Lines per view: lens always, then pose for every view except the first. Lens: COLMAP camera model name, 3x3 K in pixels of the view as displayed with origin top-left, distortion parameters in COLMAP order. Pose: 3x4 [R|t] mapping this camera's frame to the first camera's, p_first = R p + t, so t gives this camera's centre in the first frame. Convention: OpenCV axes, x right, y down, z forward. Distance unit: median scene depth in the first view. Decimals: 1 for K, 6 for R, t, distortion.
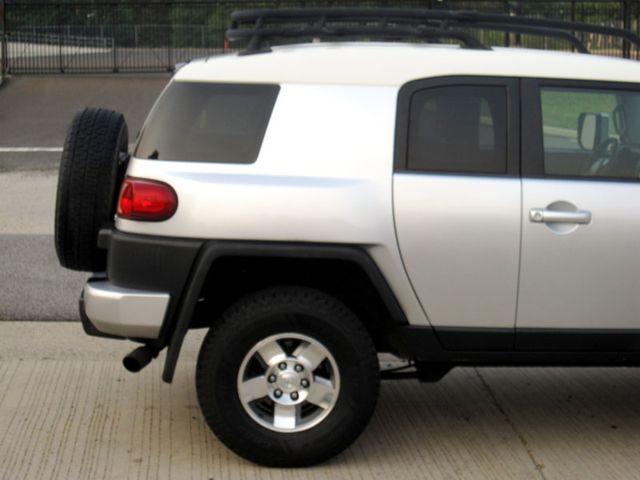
lens RADIAL K [[1302.2, 0, 322.4], [0, 1302.2, 238.7], [0, 0, 1]] dist [-0.161308, 0.000000]
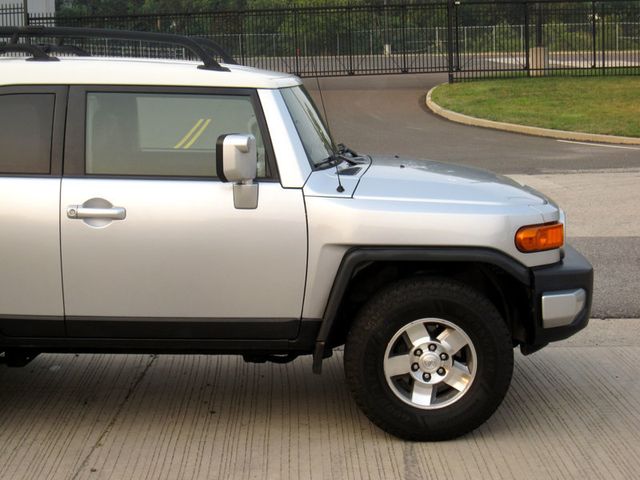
lens RADIAL K [[1302.2, 0, 322.6], [0, 1302.2, 241.5], [0, 0, 1]] dist [-0.161308, 0.000000]
pose [[0.995372, -0.010225, -0.095553, 0.468591], [0.009979, 0.999946, -0.003052, 0.012035], [0.095579, 0.002084, 0.995420, -0.055879]]
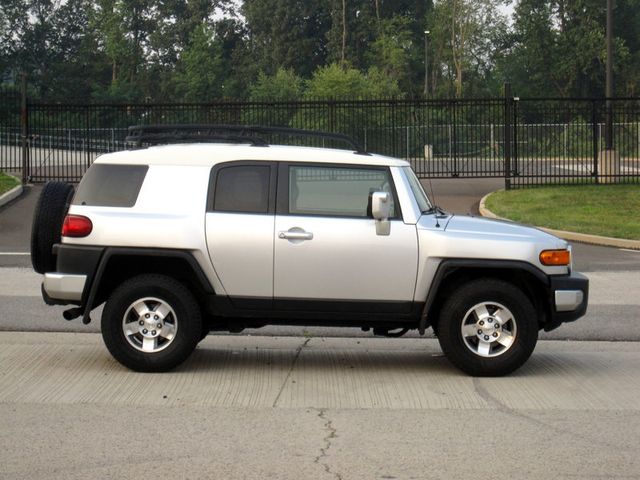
lens RADIAL K [[1922.3, 0, 316.6], [0, 1922.3, 236.1], [0, 0, 1]] dist [-0.073999, 0.000000]
pose [[0.995354, 0.001856, -0.096270, 0.472118], [-0.012081, 0.994321, -0.105736, 0.270758], [0.095527, 0.106408, 0.989723, -1.696596]]
